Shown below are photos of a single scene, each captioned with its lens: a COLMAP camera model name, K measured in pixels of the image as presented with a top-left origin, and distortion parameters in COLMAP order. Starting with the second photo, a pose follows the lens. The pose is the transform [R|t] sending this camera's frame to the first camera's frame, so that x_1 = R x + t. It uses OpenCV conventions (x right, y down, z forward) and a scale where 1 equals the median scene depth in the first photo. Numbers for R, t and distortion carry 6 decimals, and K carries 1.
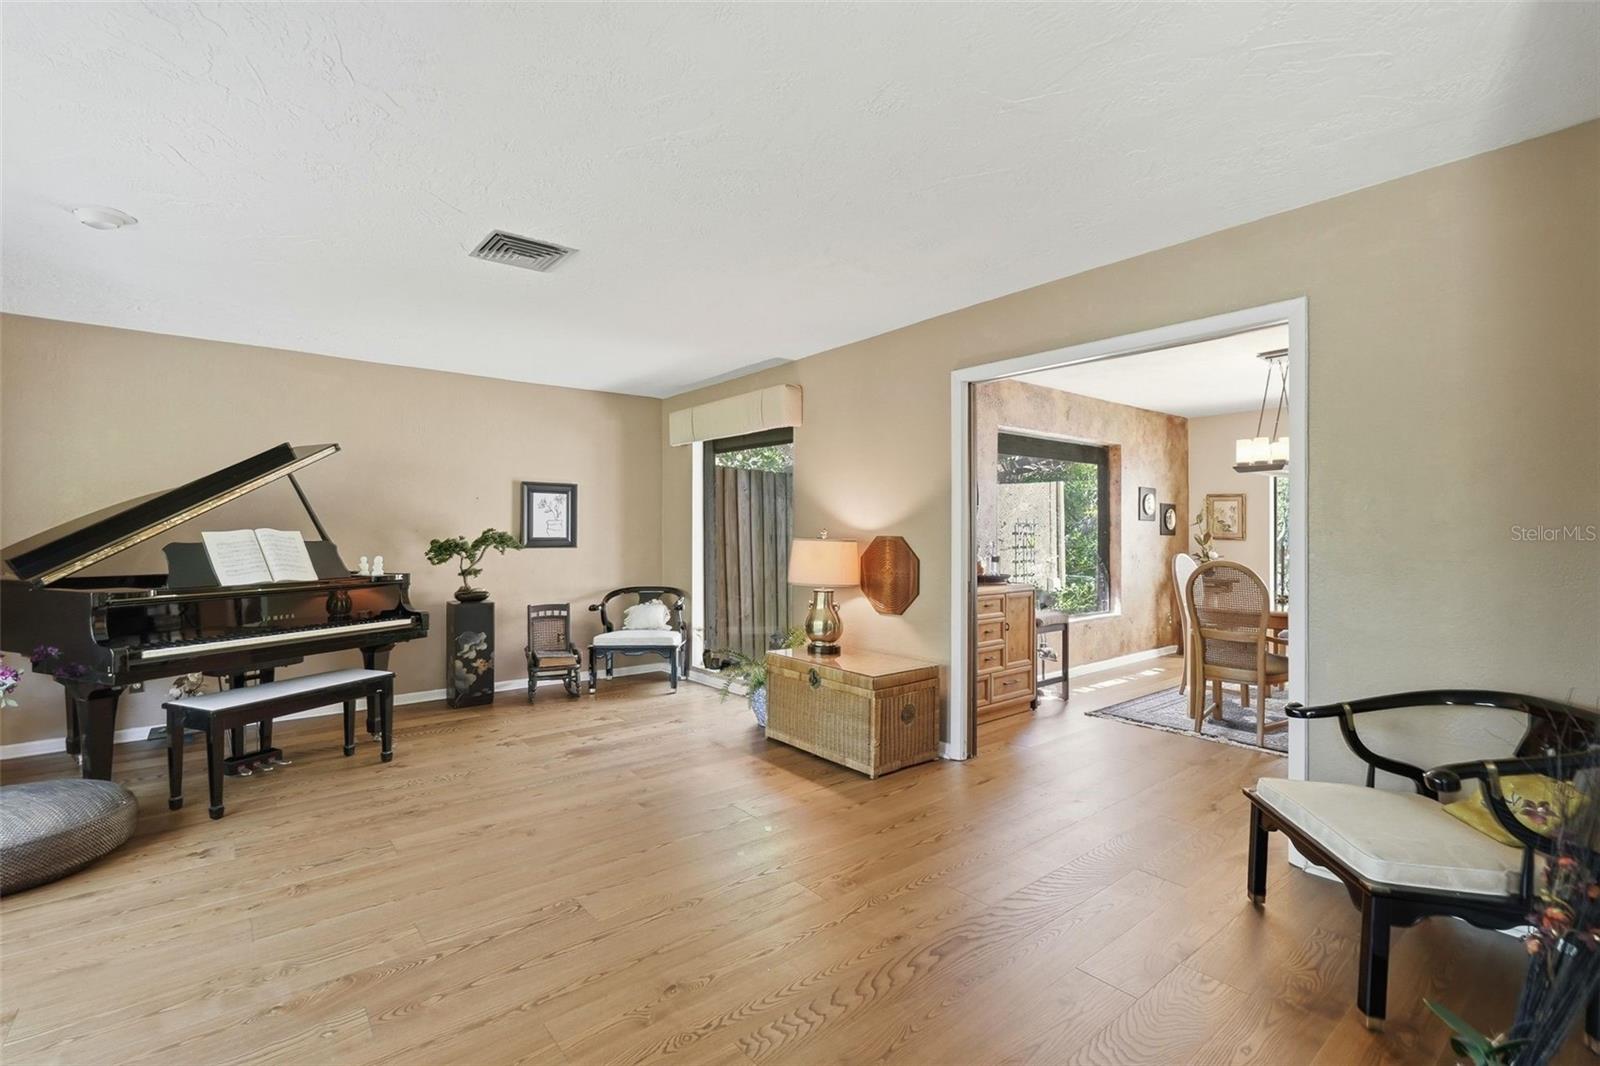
lens RADIAL K [[732.2, 0, 799.1], [0, 732.2, 532.8], [0, 0, 1]] dist [-0.003937, -0.000038]
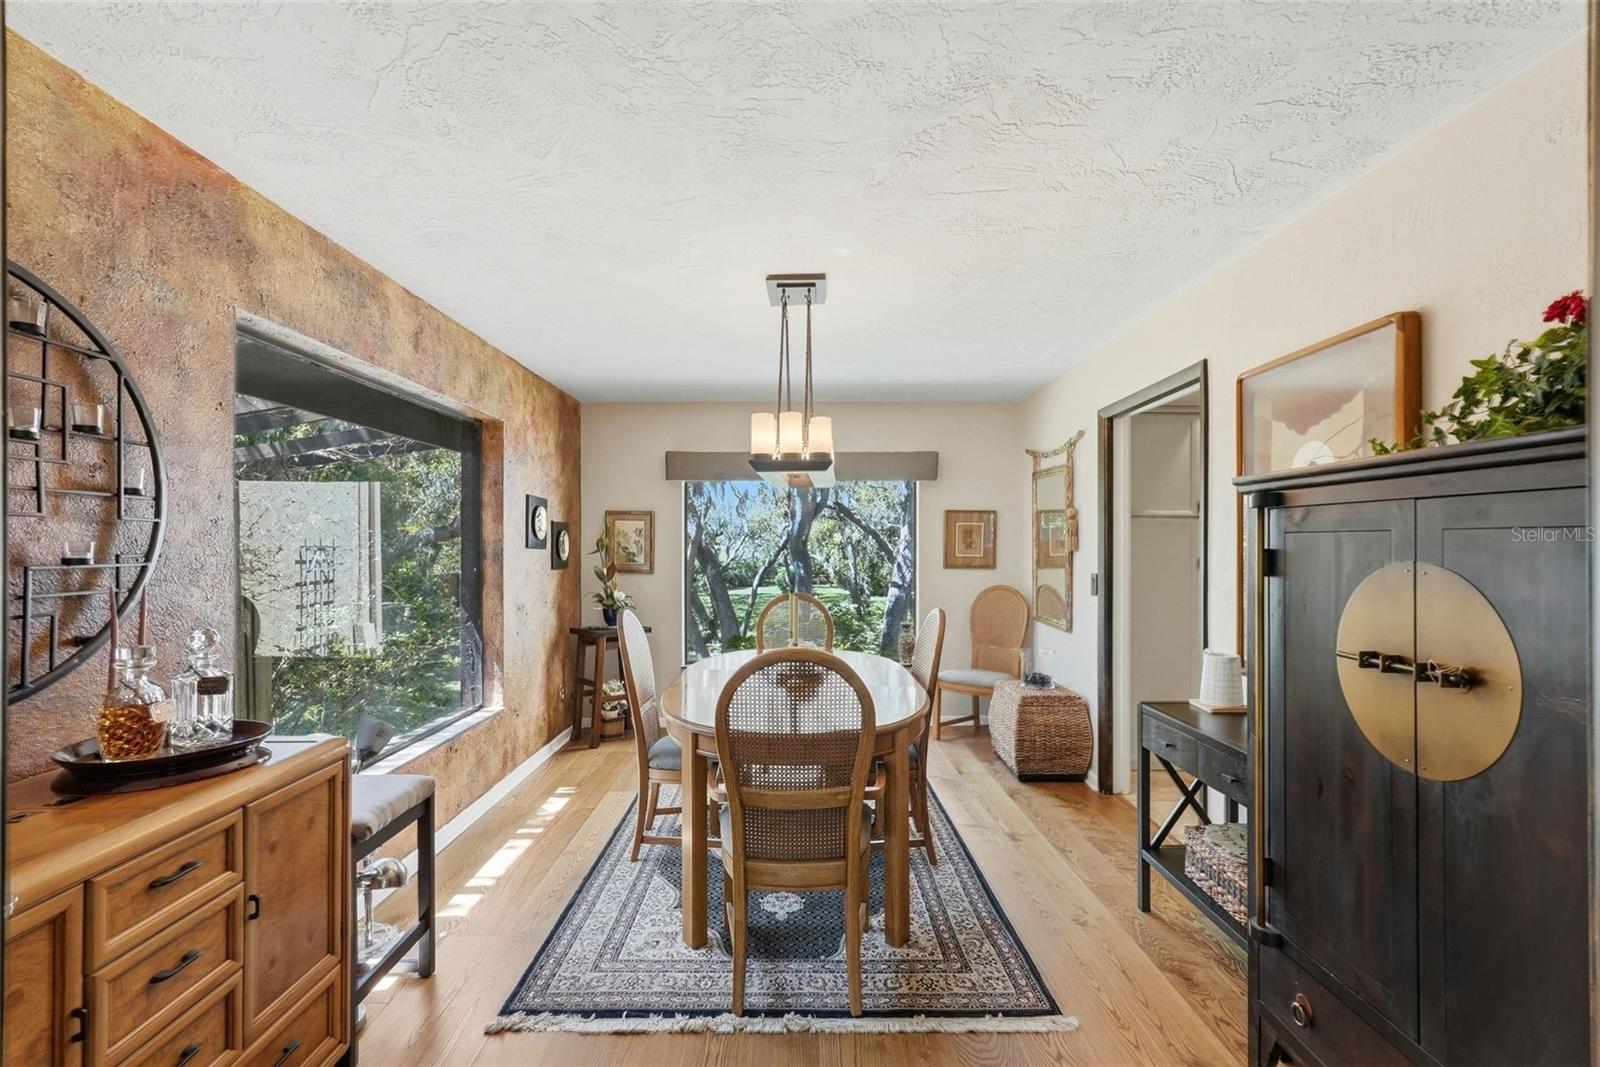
lens RADIAL K [[732.2, 0, 800.3], [0, 732.2, 539.3], [0, 0, 1]] dist [-0.003937, -0.000038]
pose [[0.634954, 0.004979, 0.772534, 0.129858], [0.005362, 0.999927, -0.010852, -0.016366], [-0.772531, 0.011033, 0.634881, 0.420622]]
